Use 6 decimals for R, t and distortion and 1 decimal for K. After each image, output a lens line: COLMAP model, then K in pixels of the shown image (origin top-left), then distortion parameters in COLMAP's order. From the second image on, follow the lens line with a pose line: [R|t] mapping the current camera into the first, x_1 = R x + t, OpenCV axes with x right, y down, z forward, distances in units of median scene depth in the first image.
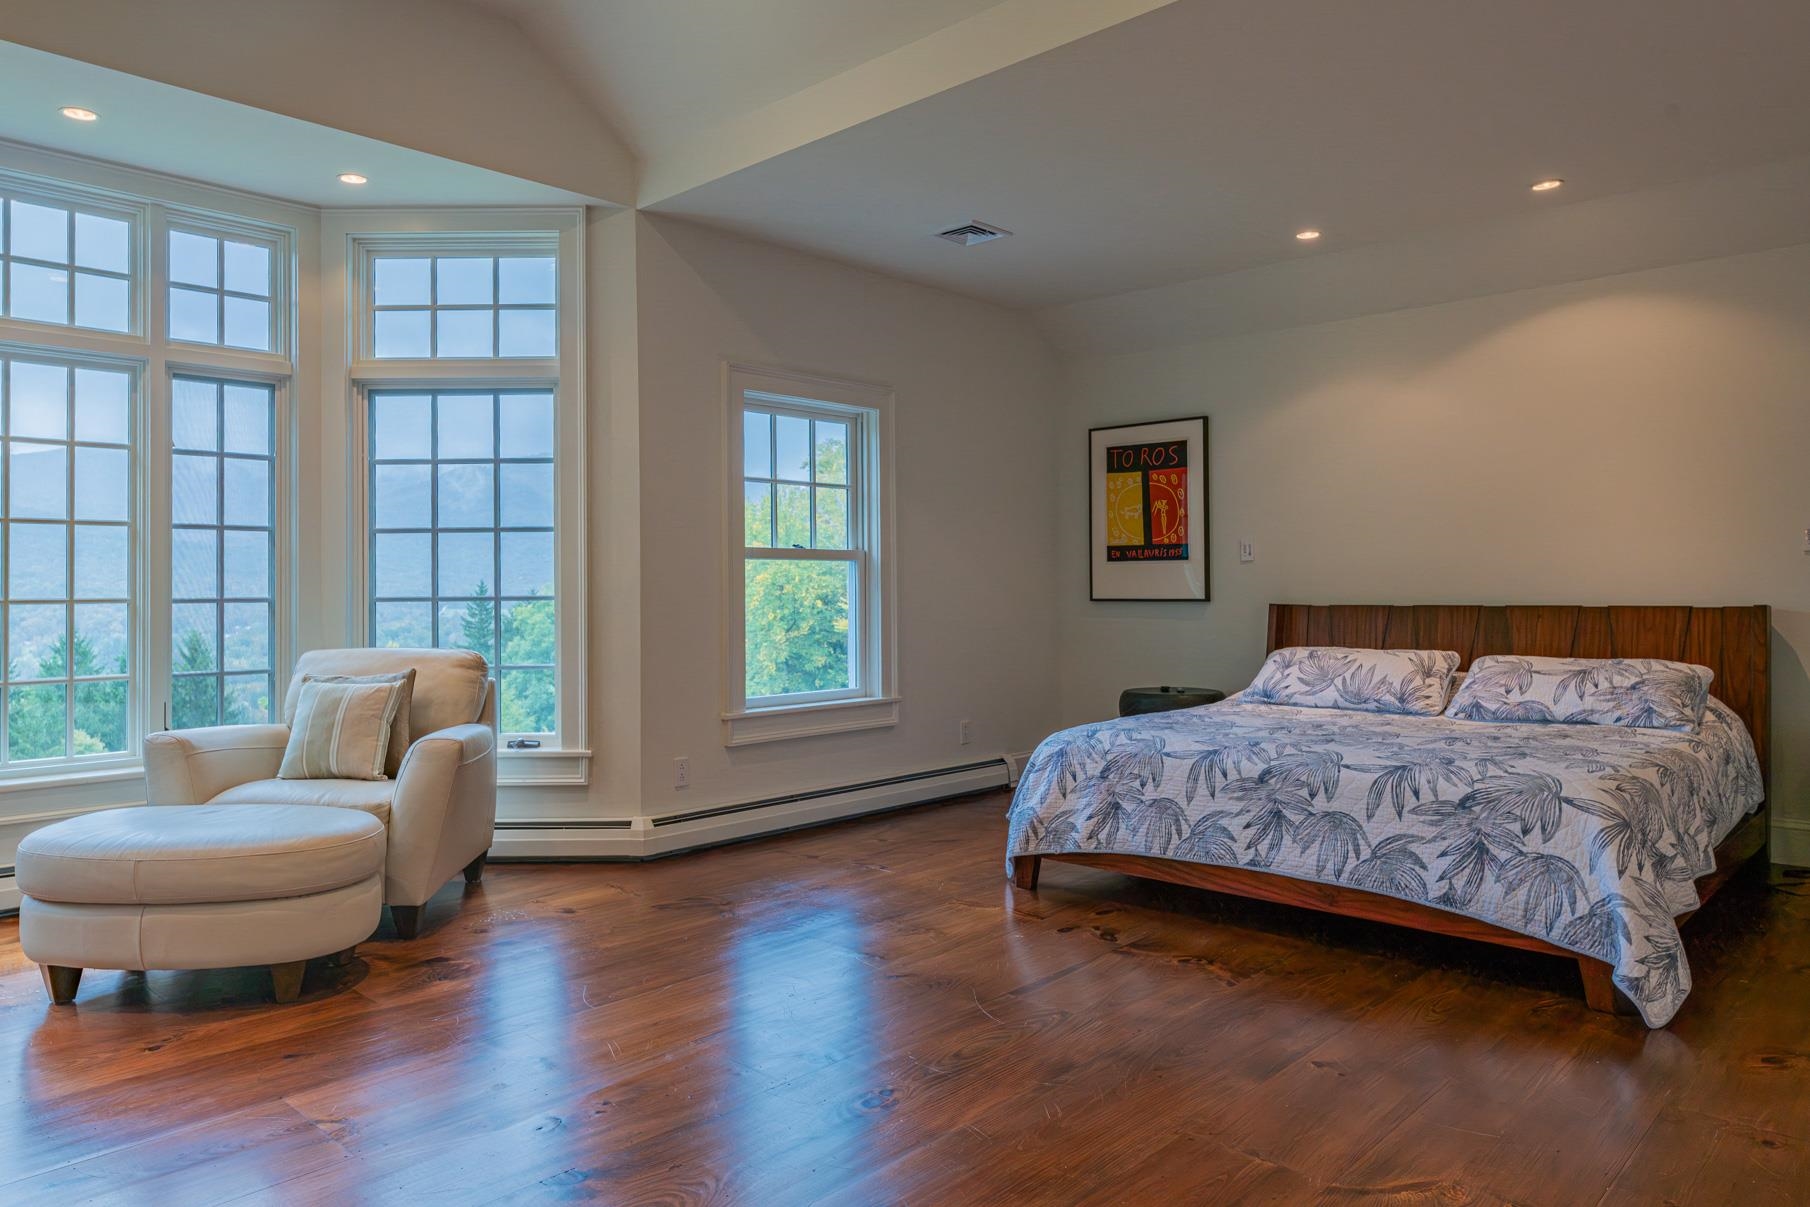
lens RADIAL K [[1210.3, 0, 908.2], [0, 1210.3, 588.7], [0, 0, 1]] dist [0.004339, 0.001983]
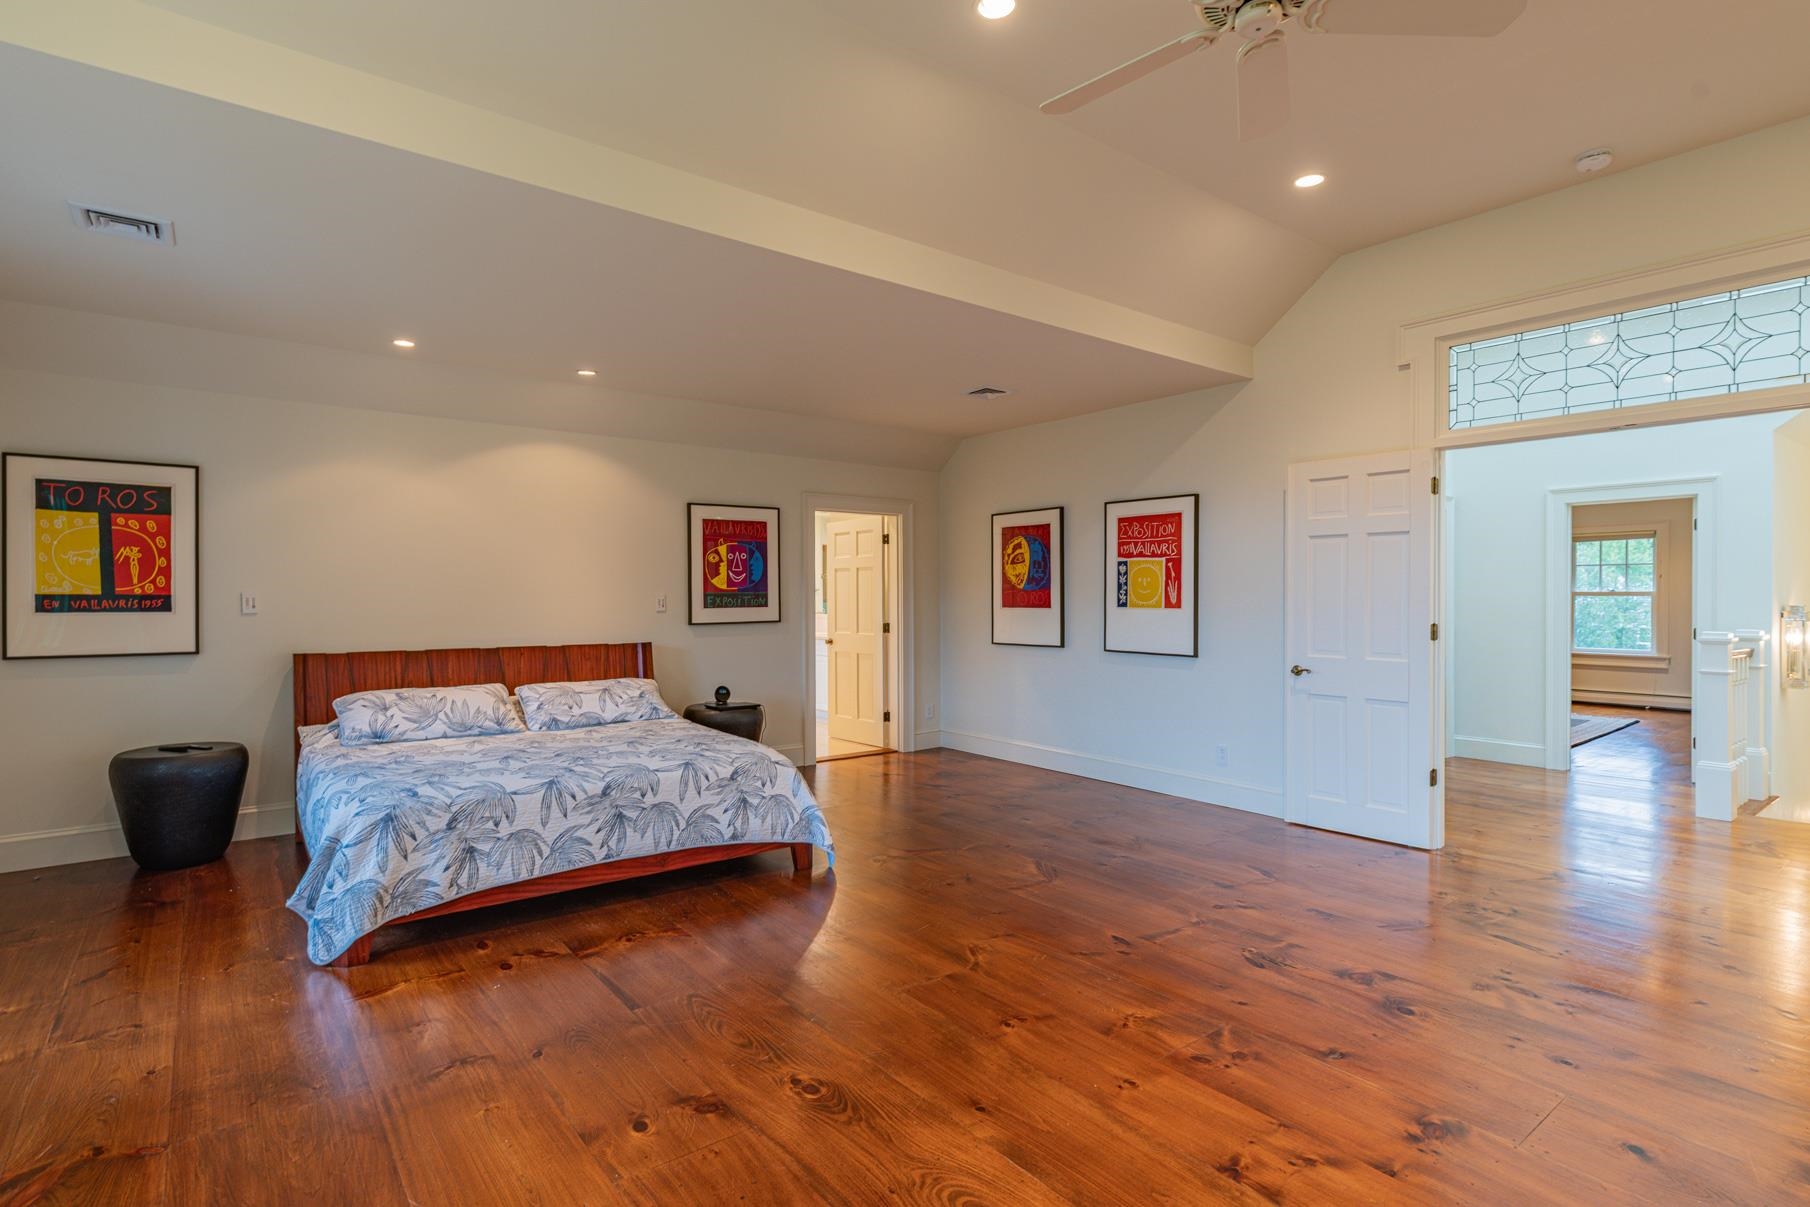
lens RADIAL K [[886.5, 0, 908.3], [0, 886.5, 615.0], [0, 0, 1]] dist [-0.003382, -0.000415]
pose [[0.151699, -0.012871, 0.988343, -0.561593], [-0.003103, 0.999904, 0.013498, -0.048760], [-0.988422, -0.005114, 0.151644, 0.468957]]
